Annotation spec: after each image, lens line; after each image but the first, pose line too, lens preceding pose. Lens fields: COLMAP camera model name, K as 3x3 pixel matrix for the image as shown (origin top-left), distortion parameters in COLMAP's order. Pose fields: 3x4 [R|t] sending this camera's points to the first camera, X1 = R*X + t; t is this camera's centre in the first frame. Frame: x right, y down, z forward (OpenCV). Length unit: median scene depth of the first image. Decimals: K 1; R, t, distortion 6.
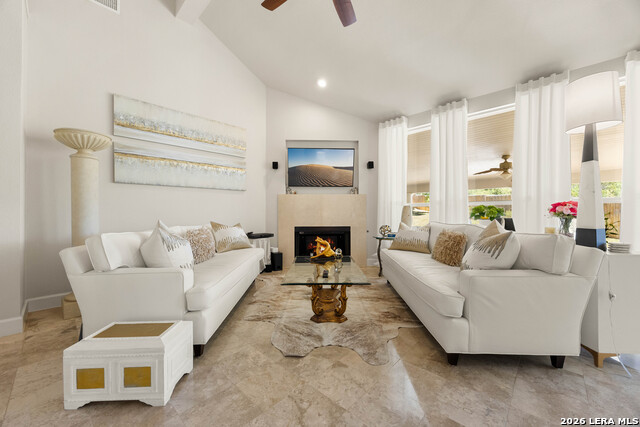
lens RADIAL K [[249.3, 0, 315.5], [0, 249.3, 215.2], [0, 0, 1]] dist [-0.007418, 0.000304]
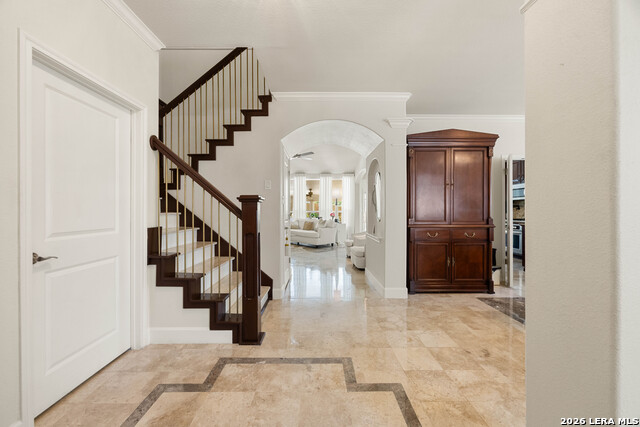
lens RADIAL K [[249.3, 0, 320.3], [0, 249.3, 211.7], [0, 0, 1]] dist [-0.007418, 0.000304]
pose [[0.715431, -0.000624, 0.698683, -1.333018], [0.005735, 0.999971, -0.004980, -0.034444], [-0.698659, 0.007570, 0.715414, -1.198689]]
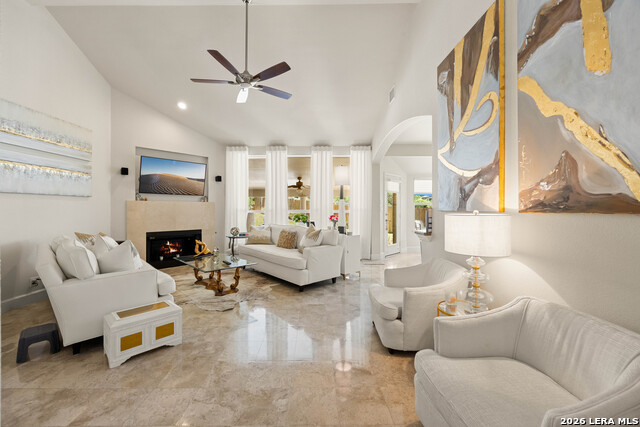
lens RADIAL K [[249.3, 0, 319.8], [0, 249.3, 214.2], [0, 0, 1]] dist [-0.007418, 0.000304]
pose [[0.711257, -0.008139, 0.702885, -0.416910], [0.006829, 0.999966, 0.004668, -0.041793], [-0.702899, 0.001480, 0.711288, -0.322224]]
